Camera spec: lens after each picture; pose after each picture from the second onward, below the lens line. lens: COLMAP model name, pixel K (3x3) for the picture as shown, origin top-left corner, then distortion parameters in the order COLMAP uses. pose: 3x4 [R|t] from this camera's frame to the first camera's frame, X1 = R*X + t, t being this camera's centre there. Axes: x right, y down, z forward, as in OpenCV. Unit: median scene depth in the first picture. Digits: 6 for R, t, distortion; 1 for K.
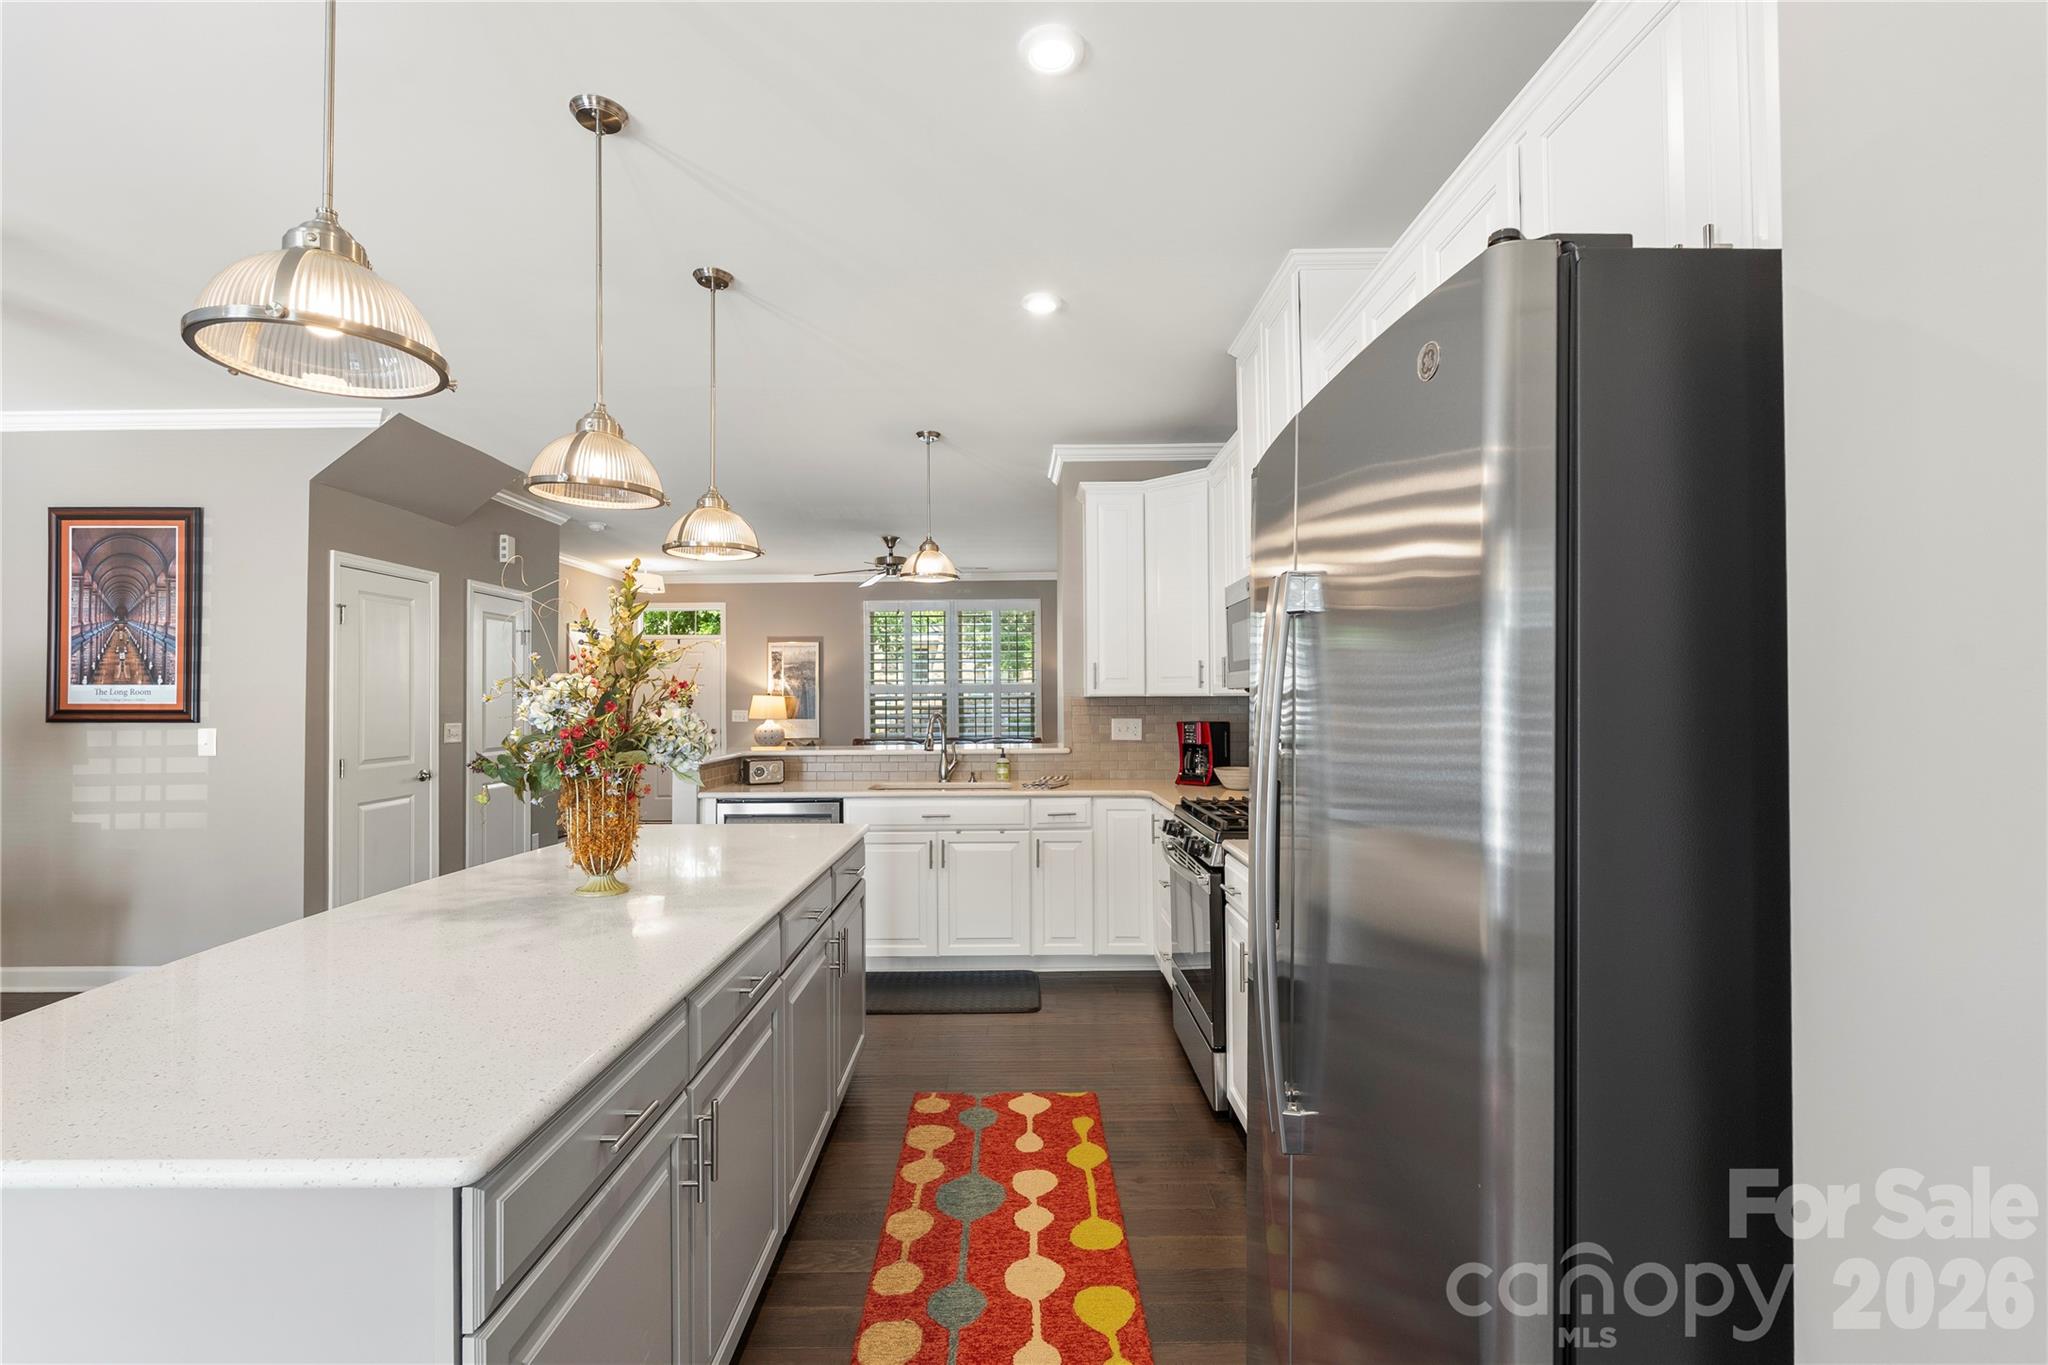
lens RADIAL K [[921.2, 0, 1024.0], [0, 921.2, 686.5], [0, 0, 1]] dist [0.000531, 0.000150]
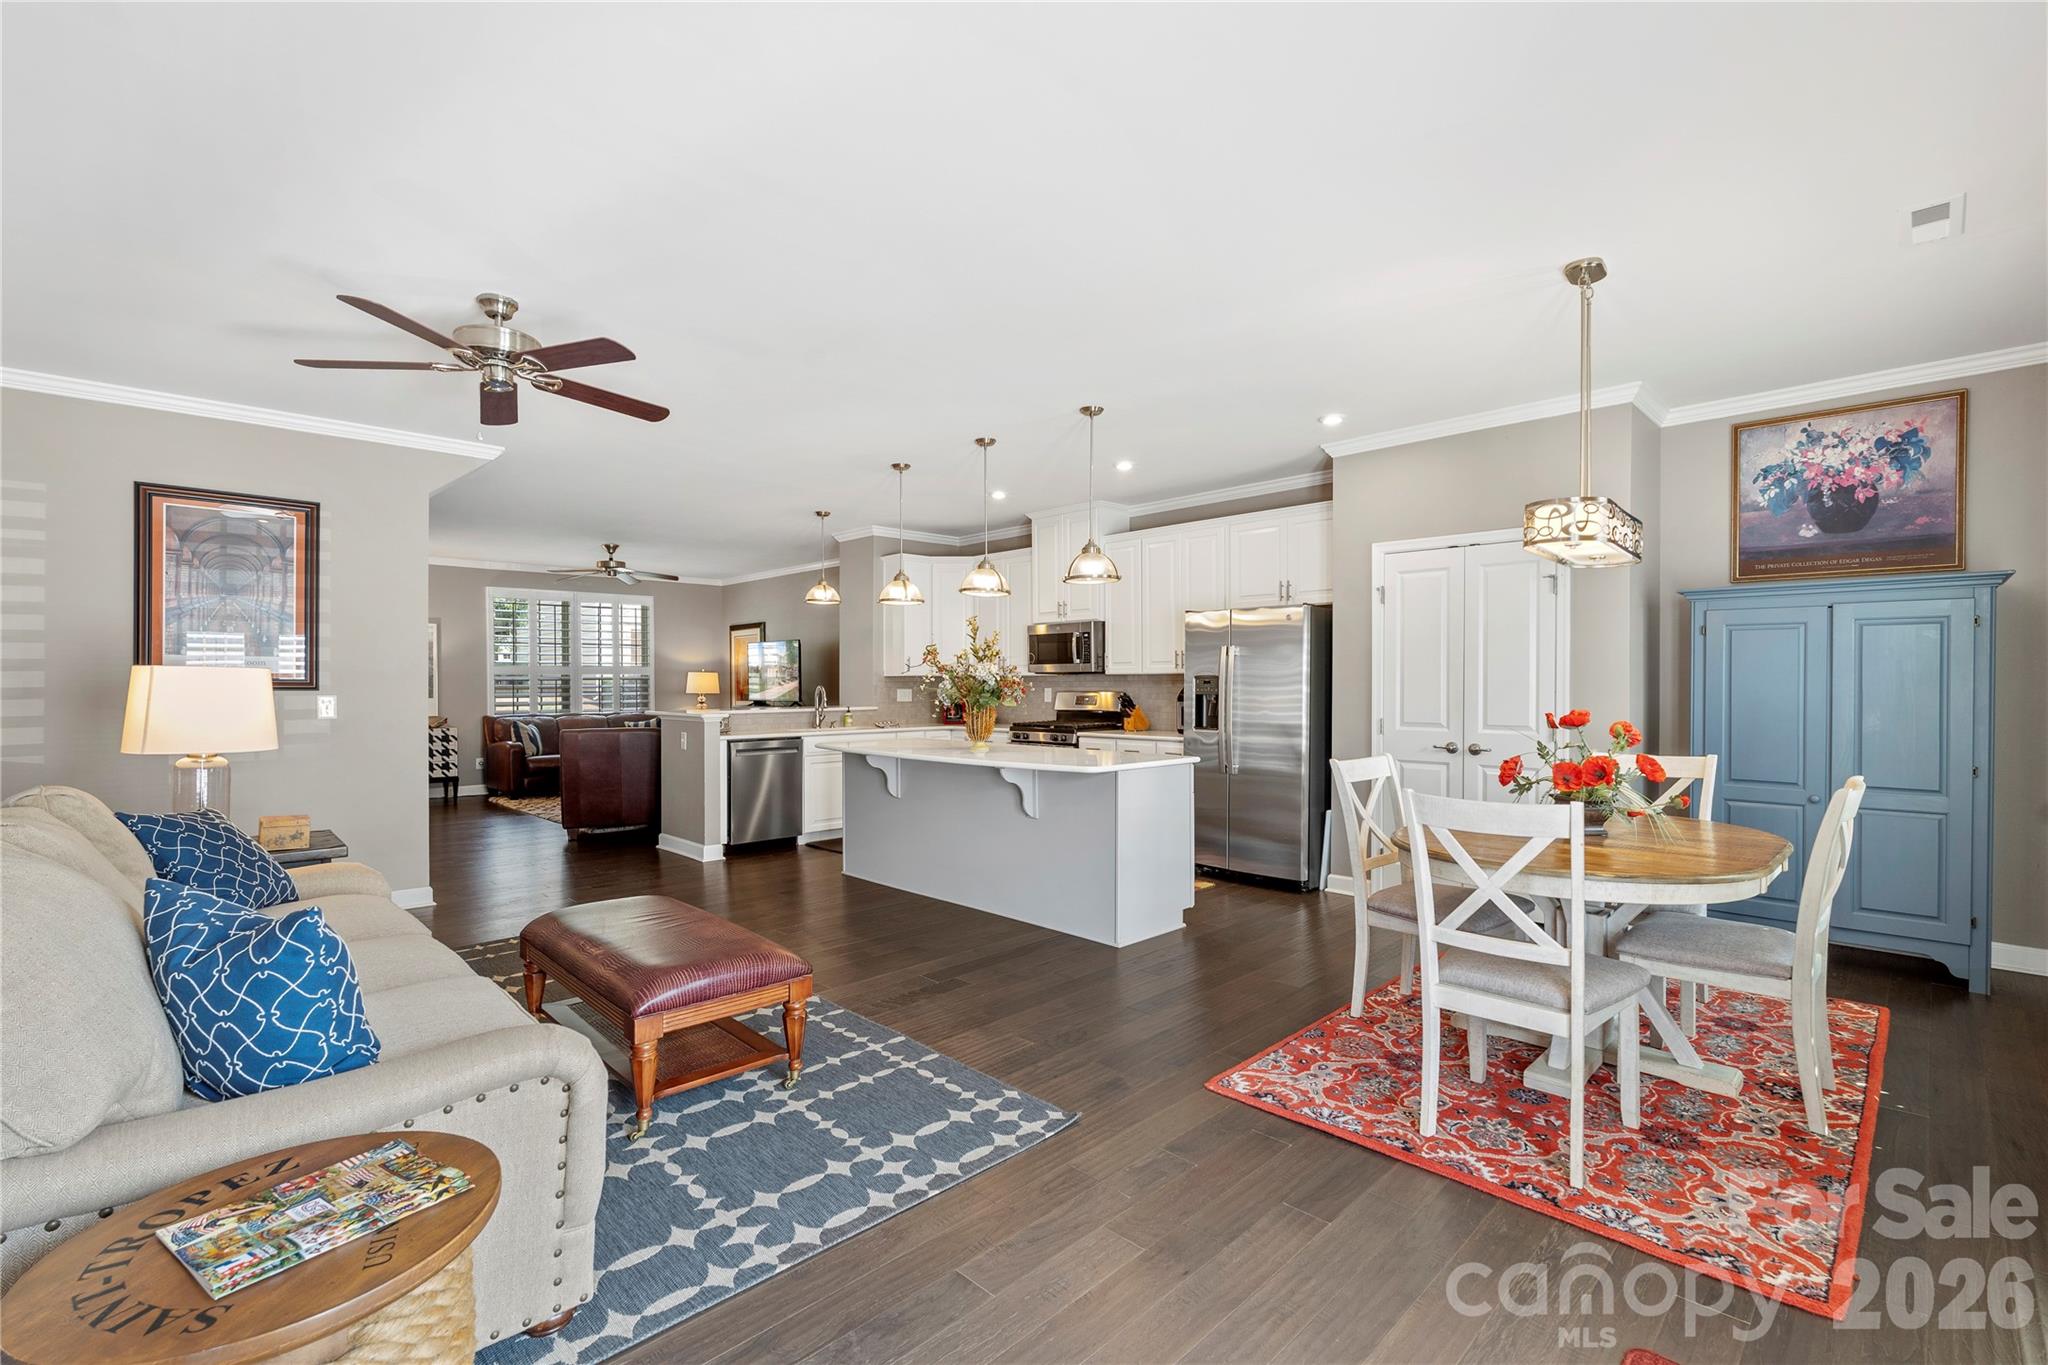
lens RADIAL K [[921.2, 0, 1019.5], [0, 921.2, 685.4], [0, 0, 1]] dist [0.000531, 0.000150]
pose [[0.714400, 0.002940, 0.699732, -1.073034], [-0.010507, 0.999923, 0.006527, 0.016648], [-0.699659, -0.012015, 0.714376, -0.432423]]
